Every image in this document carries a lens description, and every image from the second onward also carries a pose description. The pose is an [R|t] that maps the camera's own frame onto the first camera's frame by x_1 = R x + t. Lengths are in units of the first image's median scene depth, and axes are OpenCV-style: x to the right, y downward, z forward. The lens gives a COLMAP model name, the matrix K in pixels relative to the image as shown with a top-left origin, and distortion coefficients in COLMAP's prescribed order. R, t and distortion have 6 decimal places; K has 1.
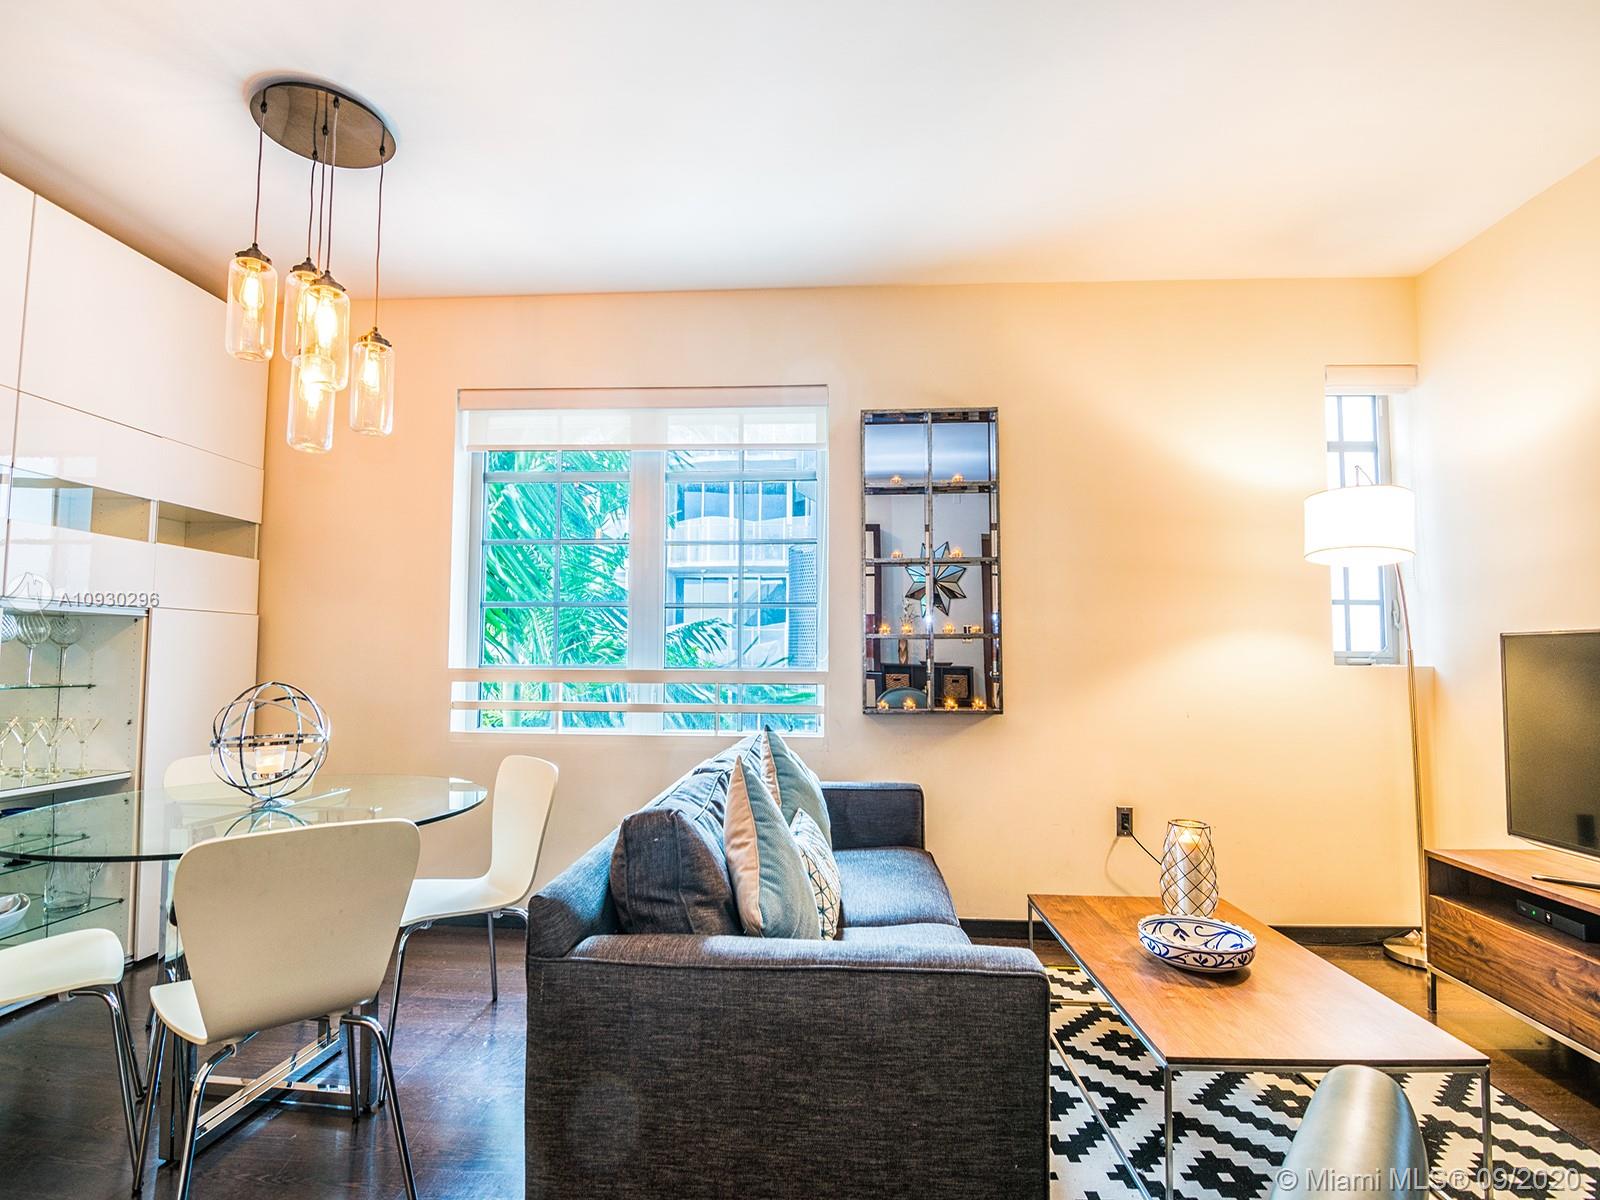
lens RADIAL K [[791.3, 0, 800.7], [0, 791.3, 613.0], [0, 0, 1]] dist [-0.005046, -0.011462]
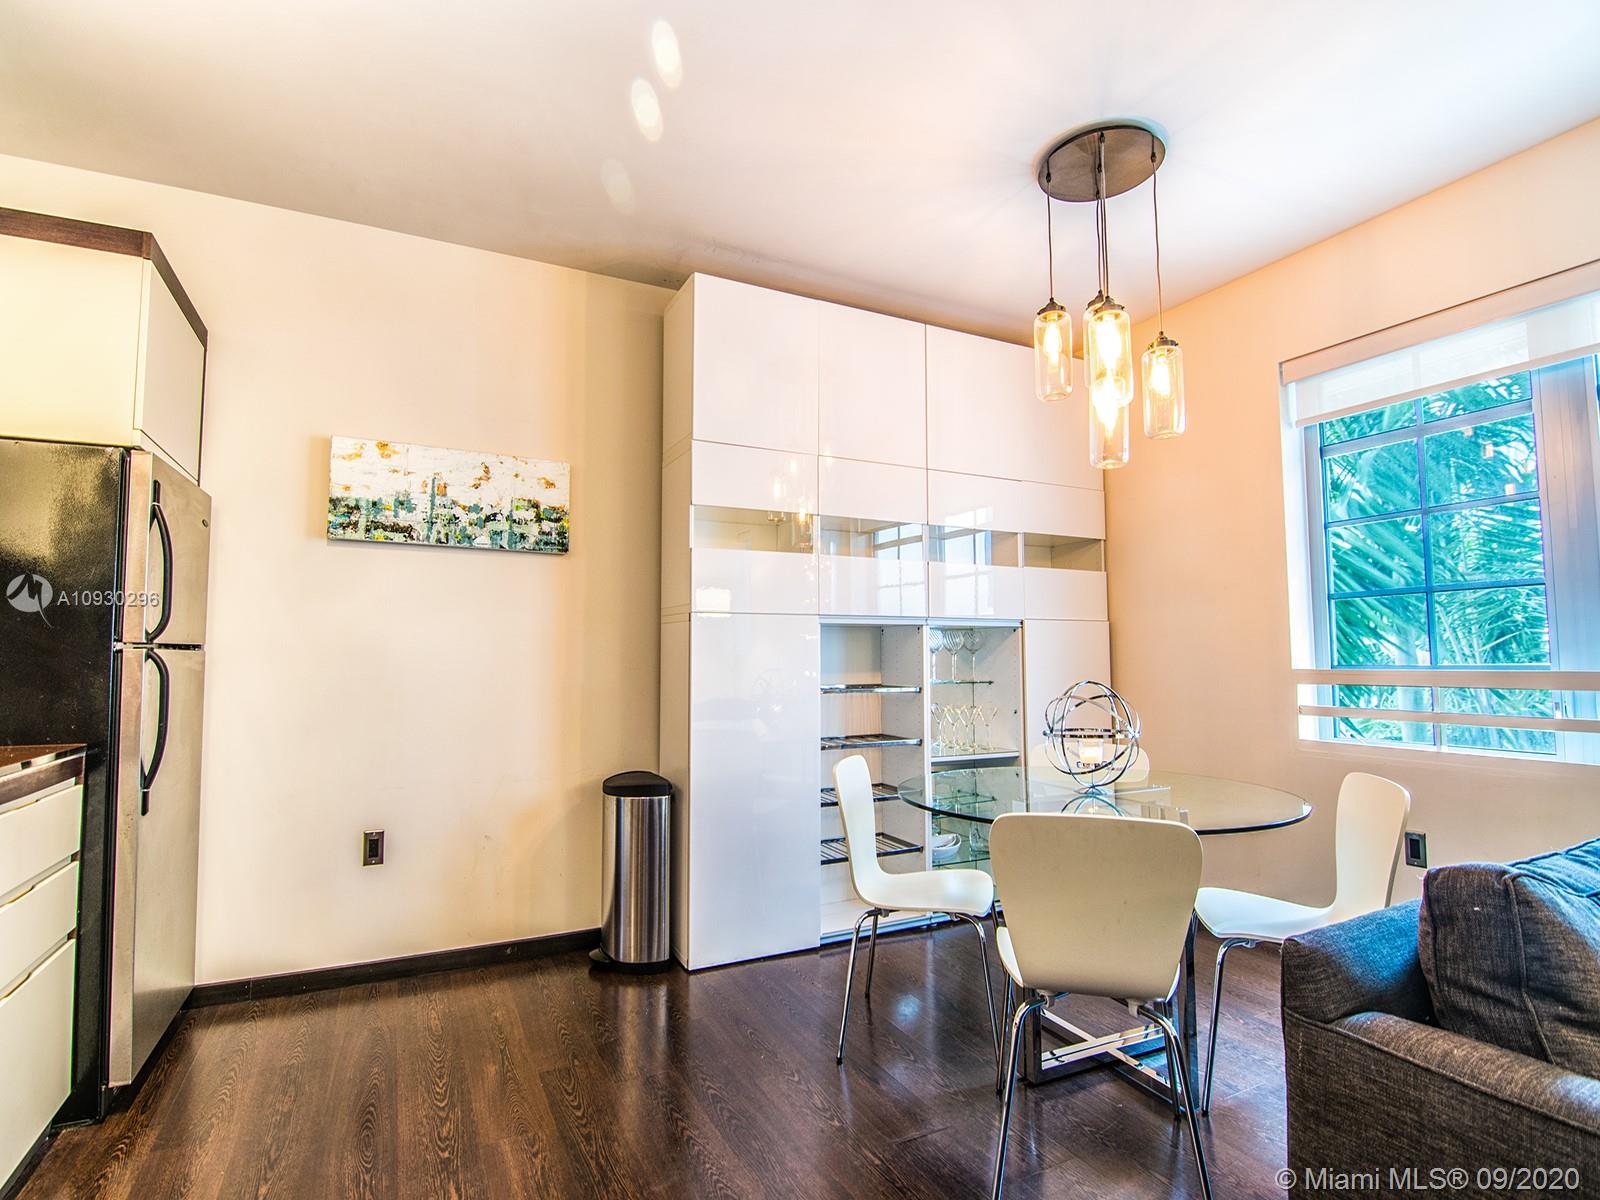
lens RADIAL K [[790.6, 0, 788.1], [0, 790.6, 610.8], [0, 0, 1]] dist [-0.003274, -0.010493]
pose [[0.500035, -0.060489, -0.863890, 0.082485], [0.056835, 0.997699, -0.036961, 0.006110], [0.864138, -0.030617, 0.502322, 0.074450]]
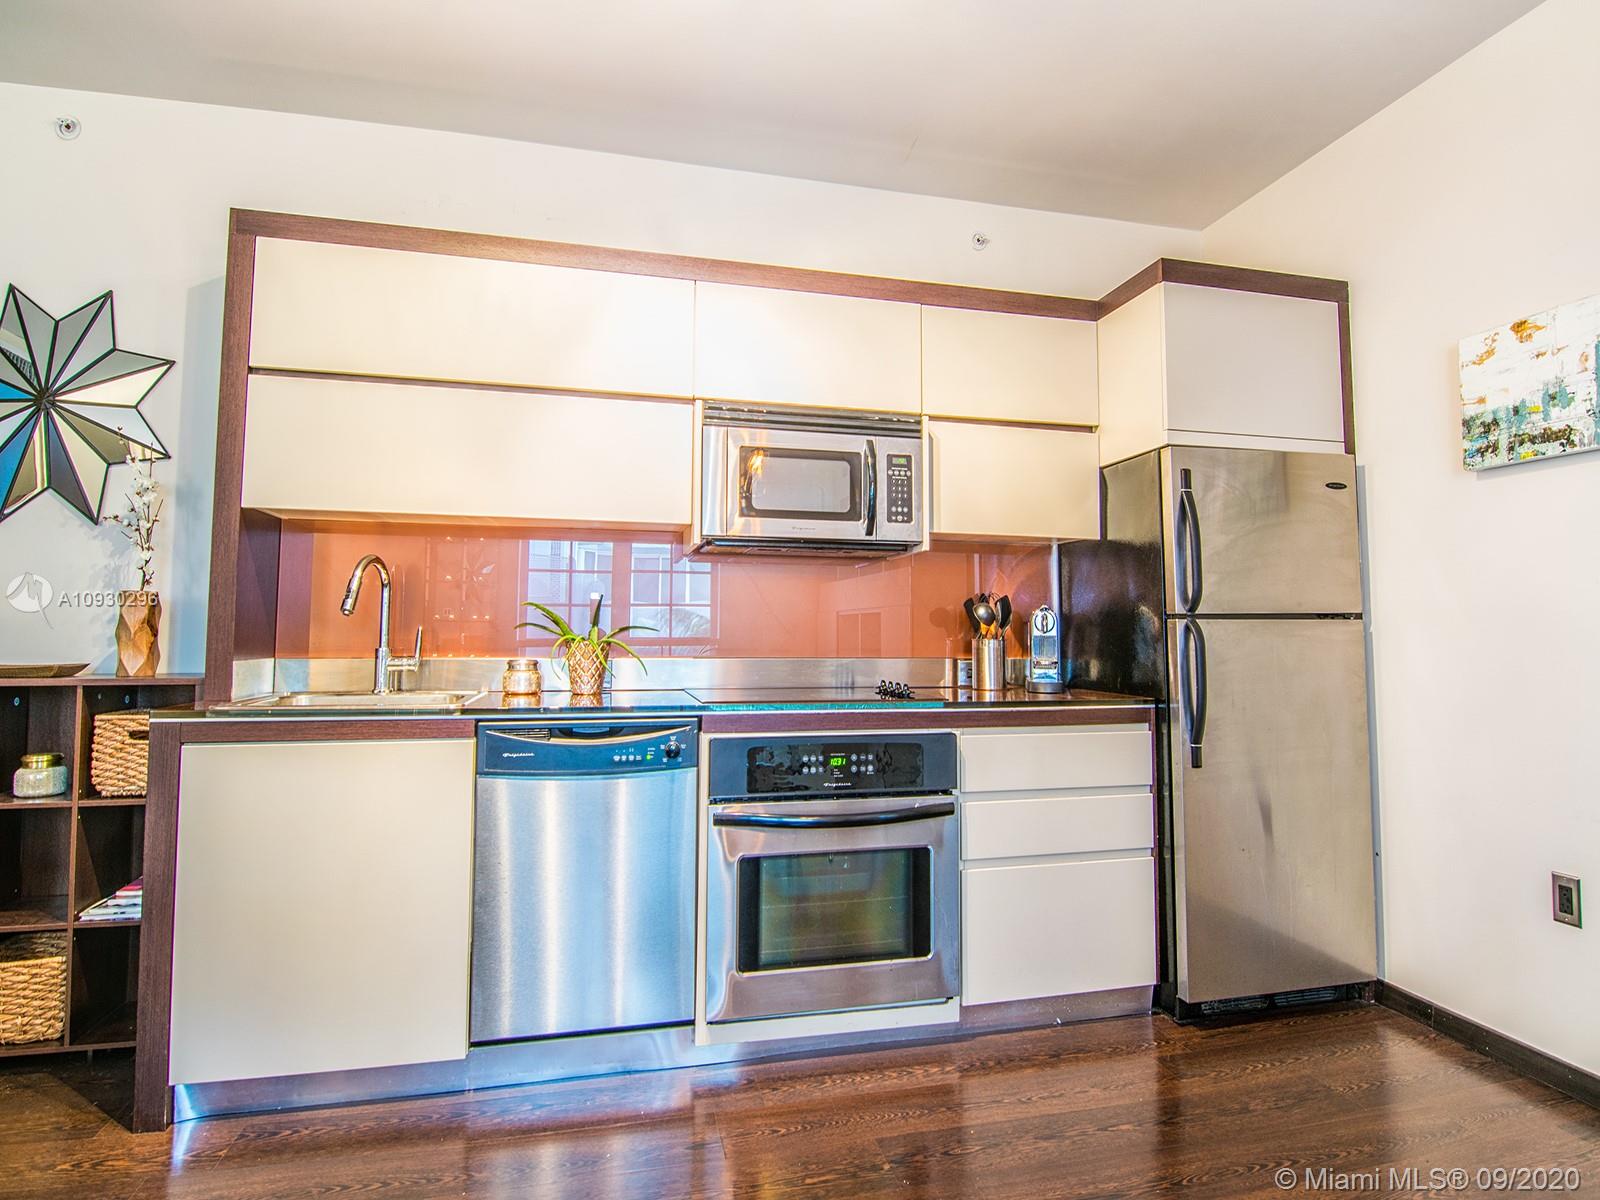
lens RADIAL K [[841.9, 0, 805.8], [0, 841.9, 579.7], [0, 0, 1]] dist [-0.021625, -0.000929]
pose [[-0.957287, -0.027452, -0.287832, -0.293831], [0.008735, 0.992283, -0.123689, 0.055141], [0.289006, -0.120920, -0.949660, 0.805292]]
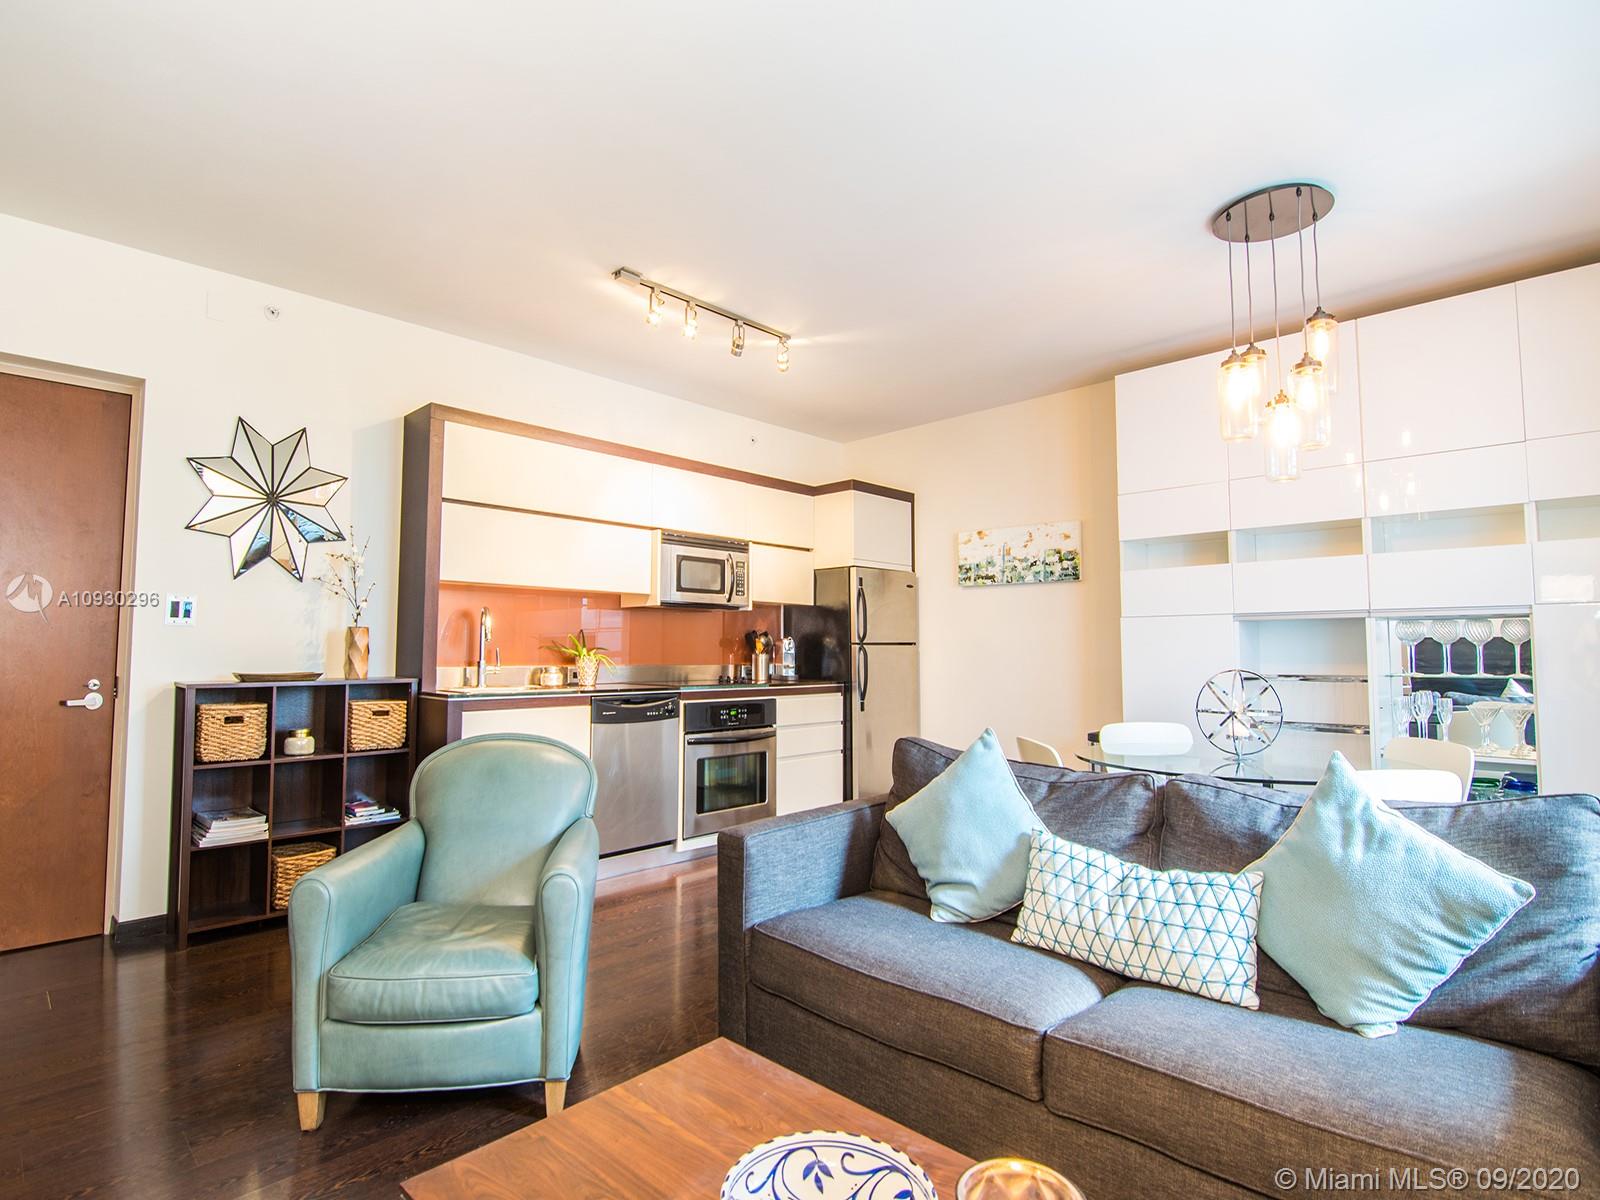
lens RADIAL K [[804.4, 0, 765.9], [0, 804.4, 597.8], [0, 0, 1]] dist [-0.019976, -0.000417]
pose [[-0.668057, -0.055809, -0.742014, 0.869283], [0.036953, 0.993465, -0.107990, 0.081940], [0.743192, -0.099563, -0.661629, 1.275227]]
